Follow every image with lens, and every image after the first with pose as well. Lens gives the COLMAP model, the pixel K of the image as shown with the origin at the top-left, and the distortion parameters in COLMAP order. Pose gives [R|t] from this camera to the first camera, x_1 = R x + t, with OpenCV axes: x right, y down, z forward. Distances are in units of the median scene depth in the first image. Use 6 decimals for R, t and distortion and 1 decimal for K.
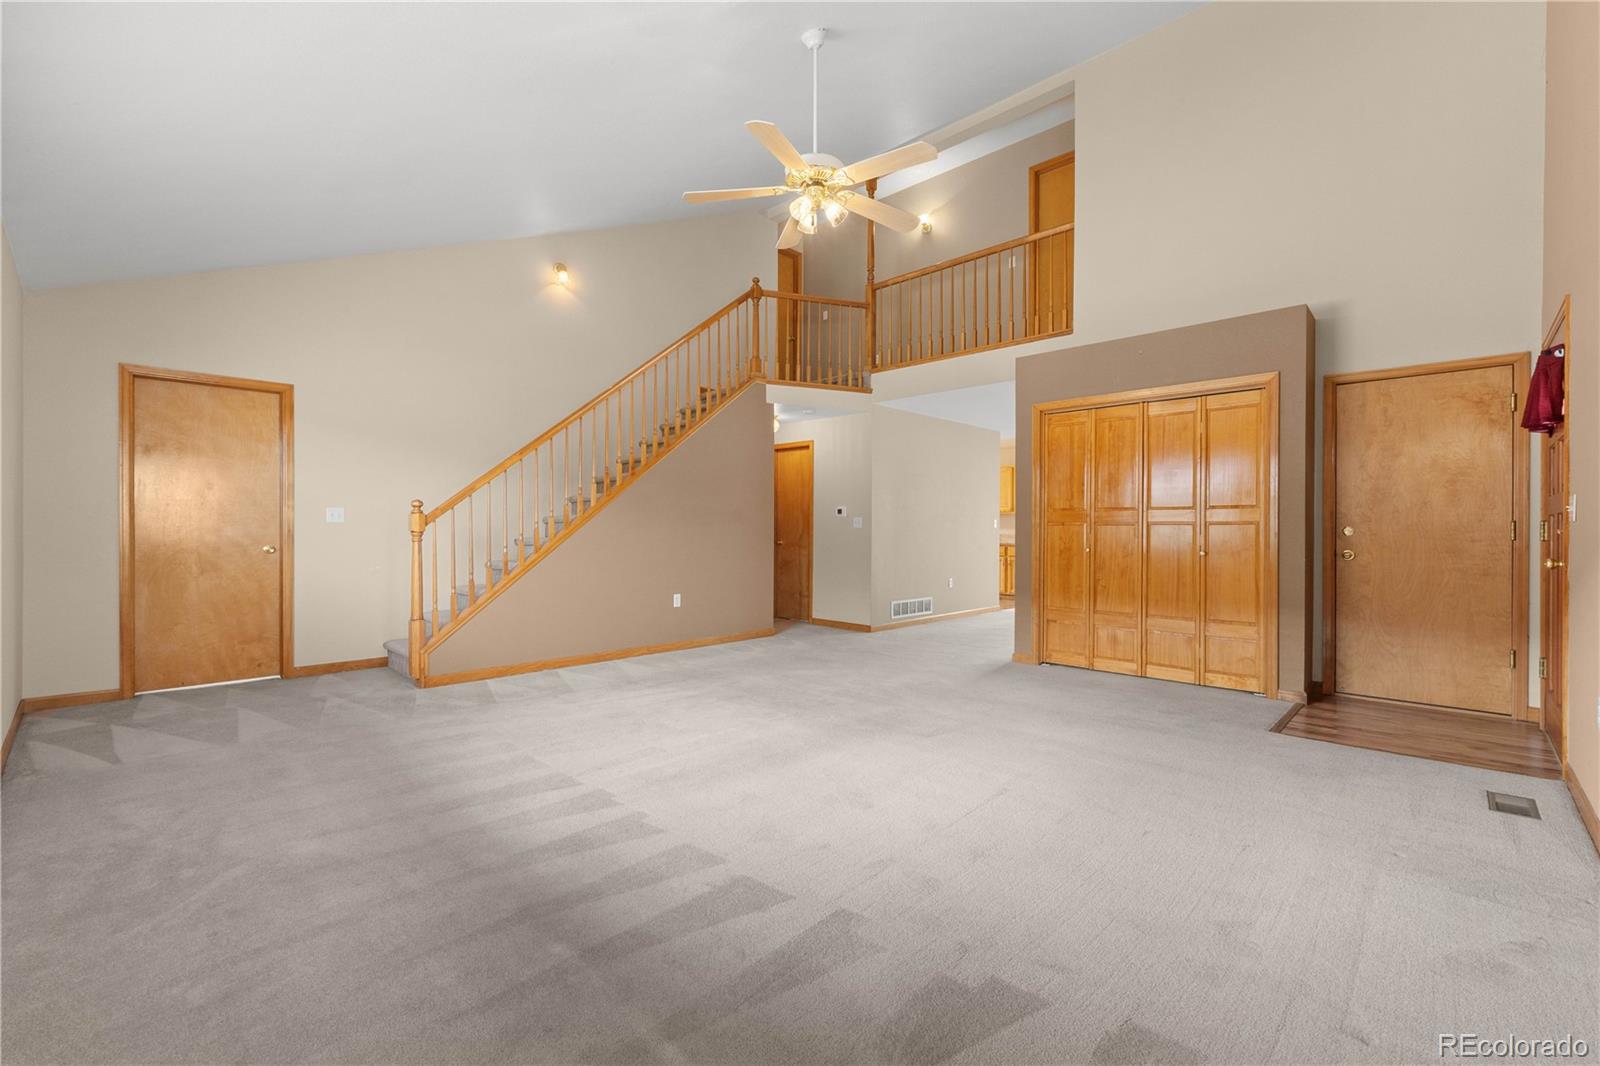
lens RADIAL K [[683.1, 0, 812.2], [0, 683.1, 507.5], [0, 0, 1]] dist [-0.003463, -0.000981]
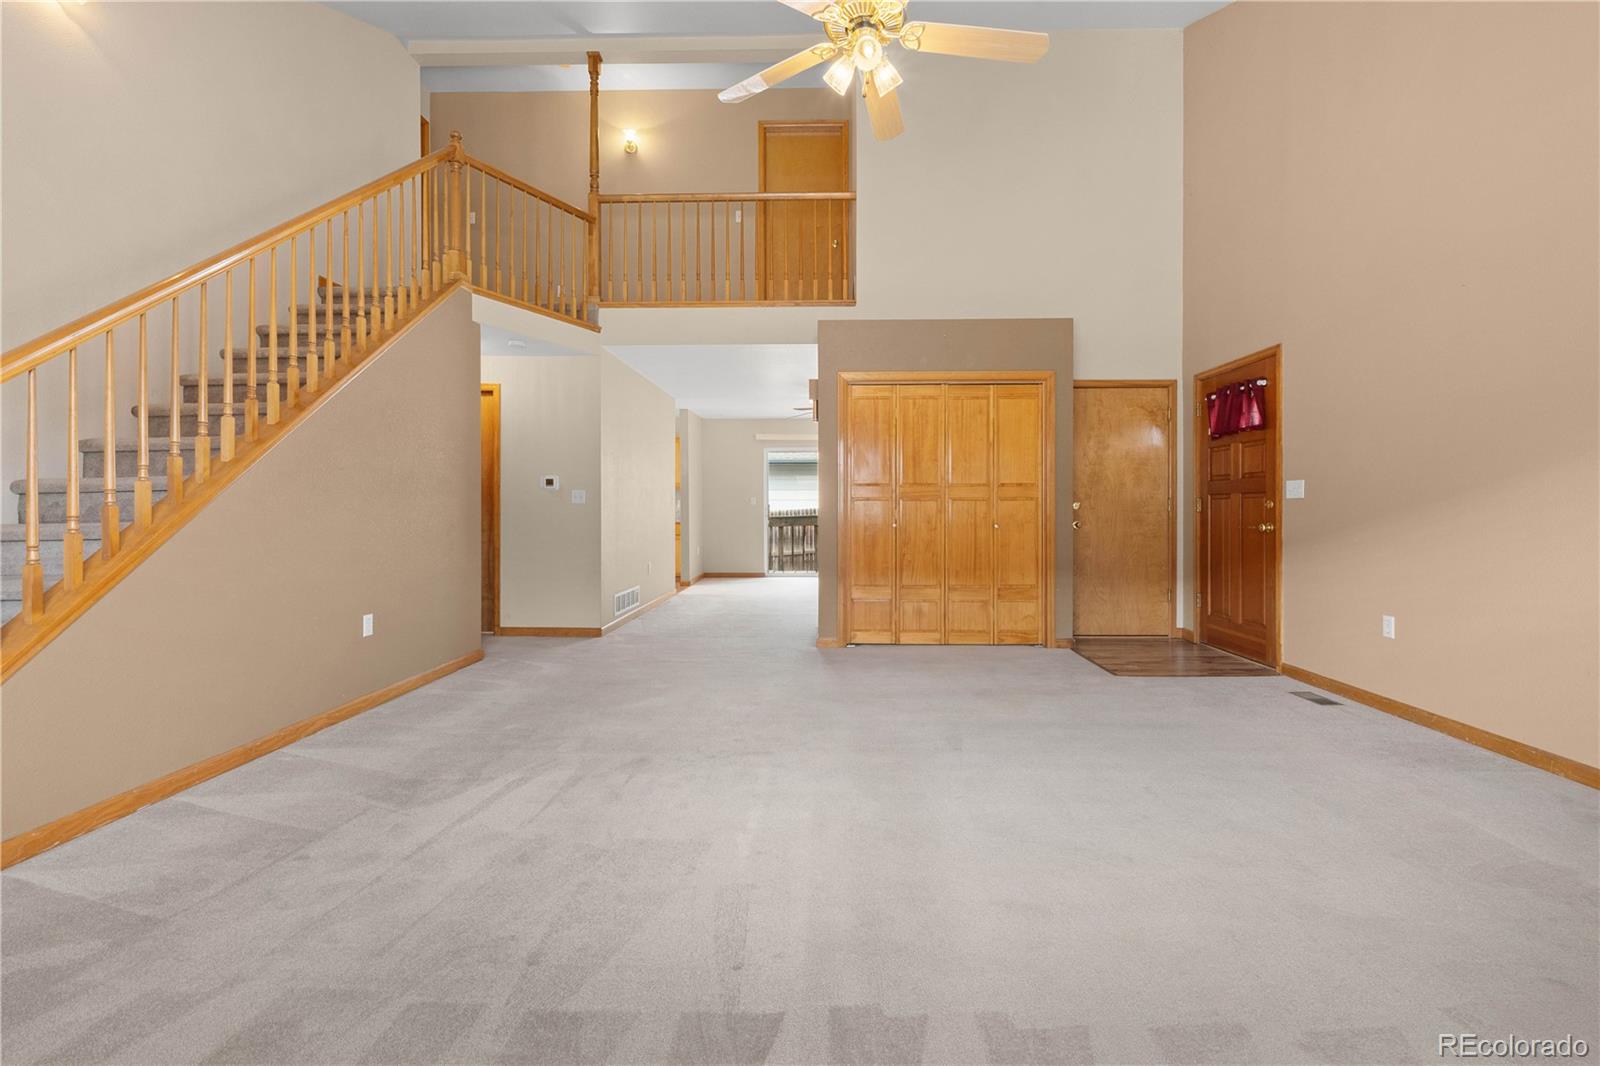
lens RADIAL K [[686.4, 0, 804.1], [0, 686.4, 493.6], [0, 0, 1]] dist [-0.003509, -0.000489]
pose [[0.738428, 0.009452, 0.674267, -0.342519], [-0.018955, 0.999798, 0.006743, 0.010450], [-0.674066, -0.017760, 0.738457, 0.322344]]
